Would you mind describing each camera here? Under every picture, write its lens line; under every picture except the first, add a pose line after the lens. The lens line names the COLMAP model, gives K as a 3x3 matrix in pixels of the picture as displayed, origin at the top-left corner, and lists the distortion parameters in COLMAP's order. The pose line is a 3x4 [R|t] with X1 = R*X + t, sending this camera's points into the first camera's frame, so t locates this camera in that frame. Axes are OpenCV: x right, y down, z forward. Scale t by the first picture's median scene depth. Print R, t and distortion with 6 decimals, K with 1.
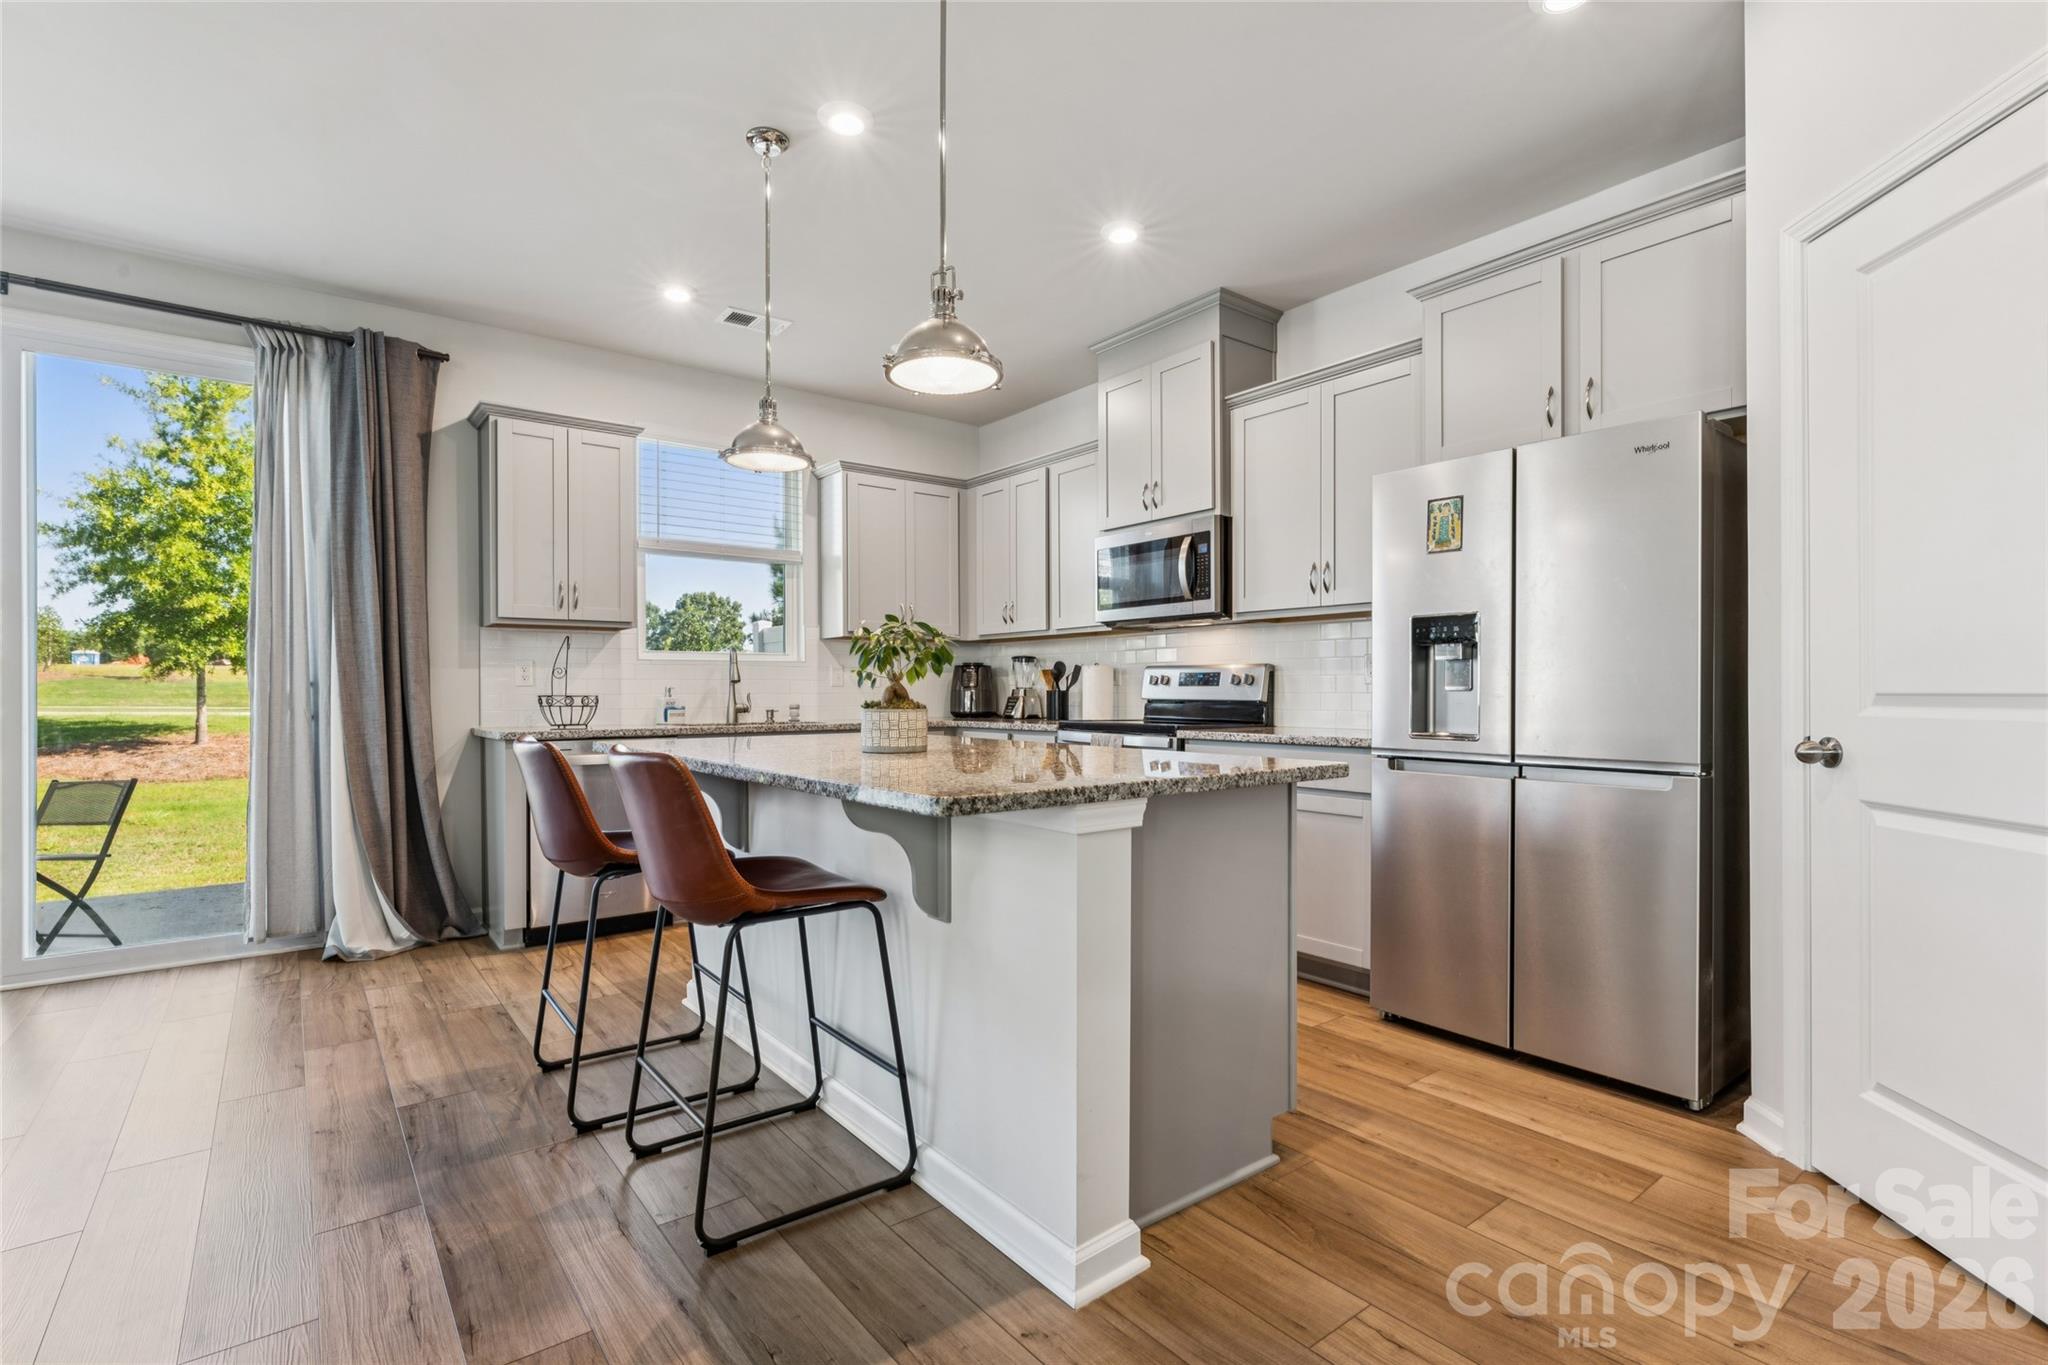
lens RADIAL K [[948.5, 0, 1024.7], [0, 948.5, 693.0], [0, 0, 1]] dist [0.000765, 0.000354]
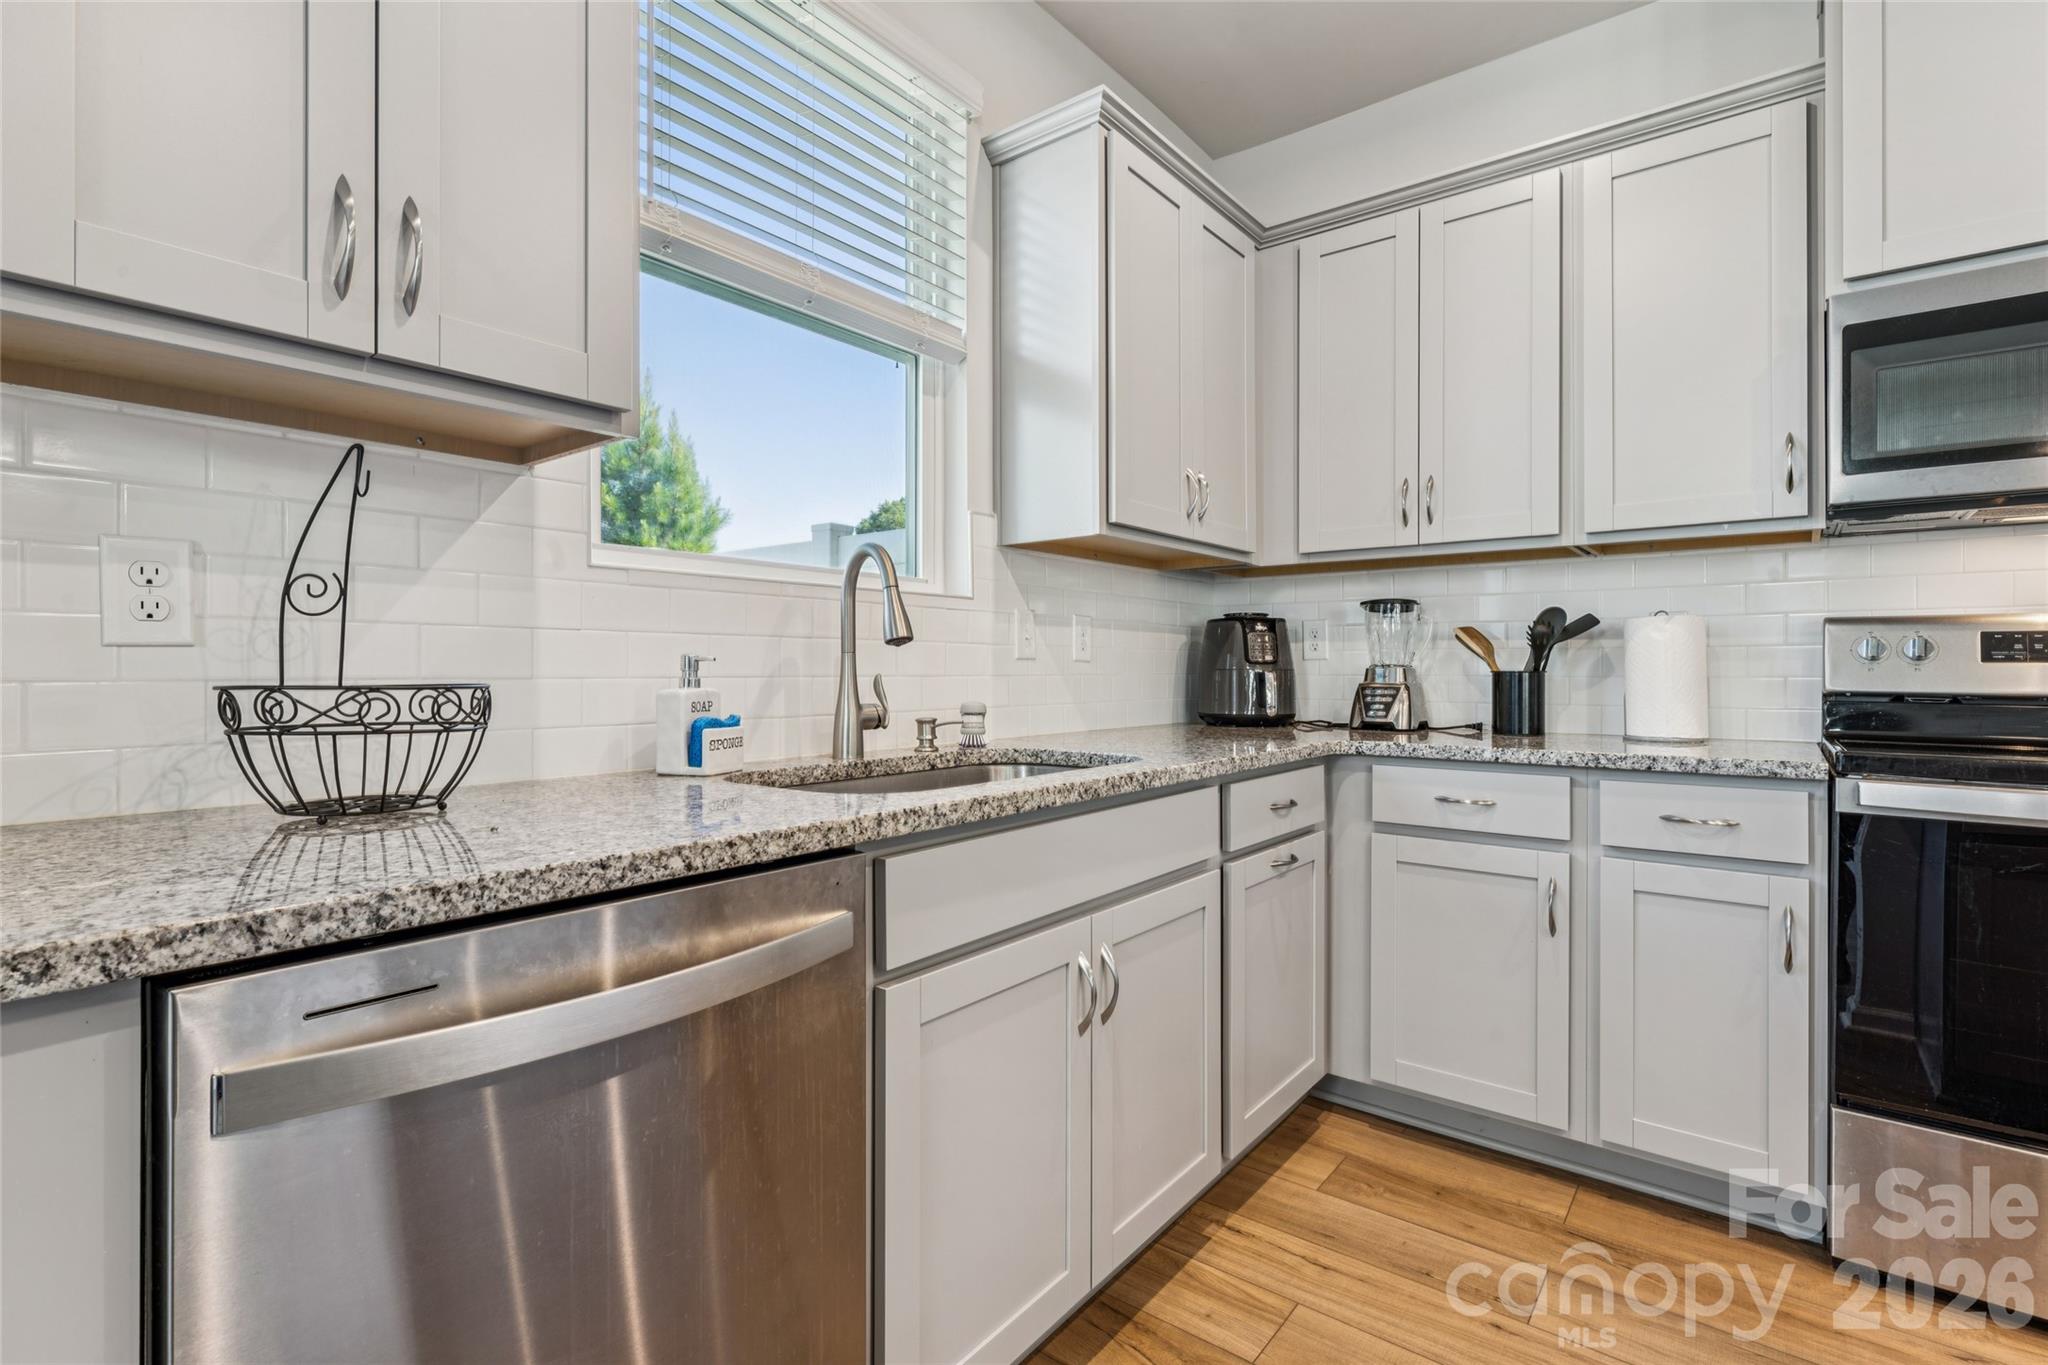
lens RADIAL K [[953.1, 0, 1029.1], [0, 953.1, 663.5], [0, 0, 1]] dist [0.000536, 0.000279]
pose [[0.970045, 0.006108, 0.242847, -0.404437], [-0.004199, 0.999956, -0.008381, -0.001699], [-0.242887, 0.007110, 0.970028, 0.779875]]
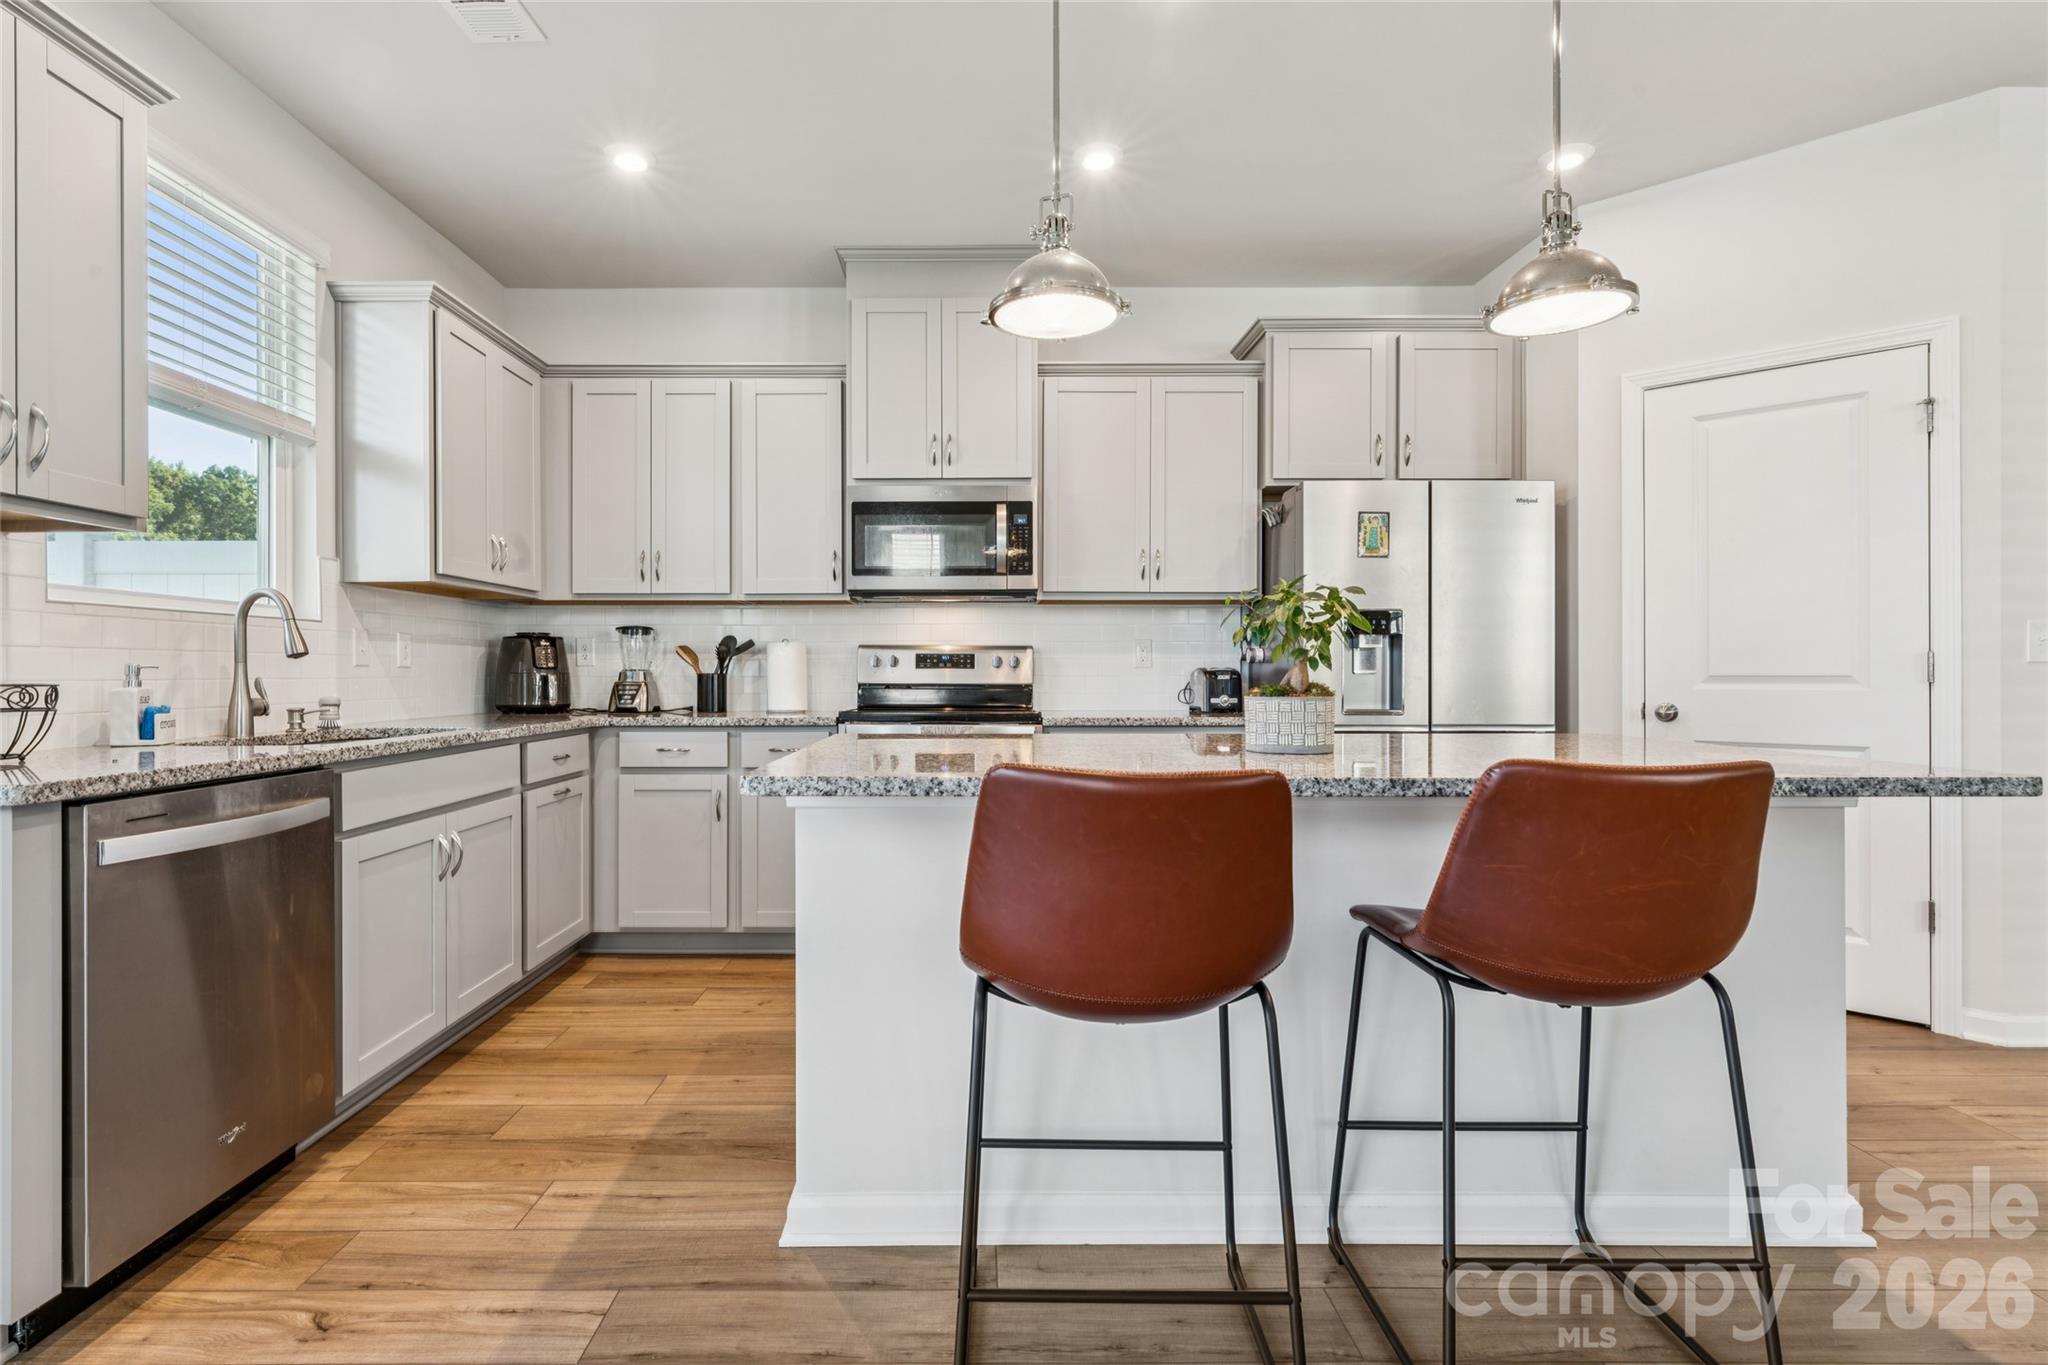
lens RADIAL K [[974.6, 0, 973.1], [0, 974.6, 673.5], [0, 0, 1]] dist [-0.002196, 0.000041]
pose [[0.618605, 0.000717, 0.785702, -0.583958], [0.001239, 0.999997, -0.001888, -0.000833], [-0.785701, 0.002142, 0.618602, 0.451656]]
